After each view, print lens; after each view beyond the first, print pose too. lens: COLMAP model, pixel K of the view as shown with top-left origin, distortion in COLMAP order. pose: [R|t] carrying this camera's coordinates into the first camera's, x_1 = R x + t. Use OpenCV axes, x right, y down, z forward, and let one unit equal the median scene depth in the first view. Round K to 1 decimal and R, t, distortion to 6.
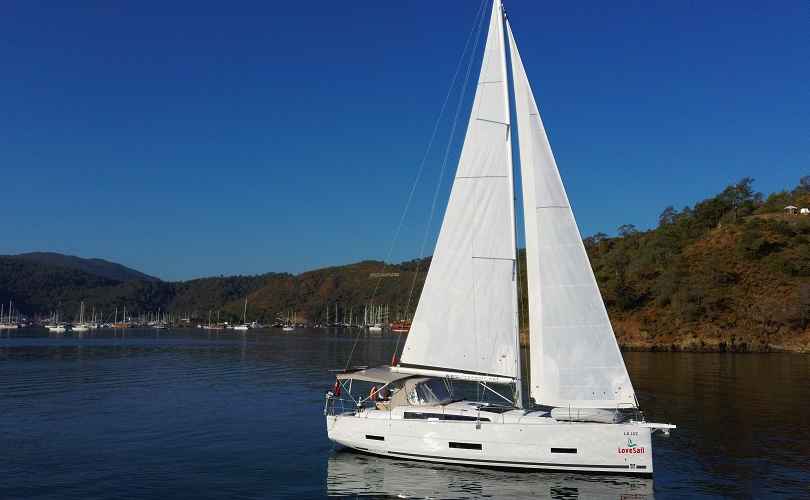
lens RADIAL K [[714.3, 0, 405.0], [0, 714.3, 250.0], [0, 0, 1]] dist [0.027189, -0.006535]
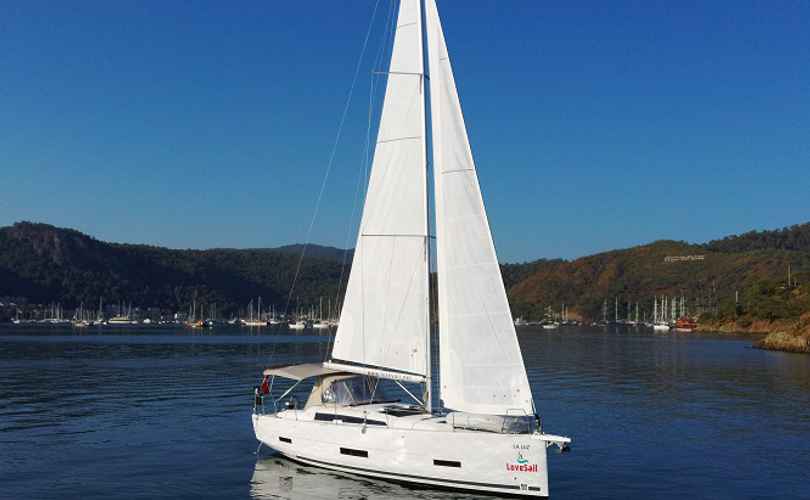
lens RADIAL K [[862.5, 0, 386.7], [0, 862.5, 251.0], [0, 0, 1]] dist [0.105286, -0.313964]
pose [[0.931101, -0.031271, -0.363418, 0.128670], [0.039252, 0.999123, 0.014596, 0.003890], [0.362643, -0.027856, 0.931512, 0.010445]]
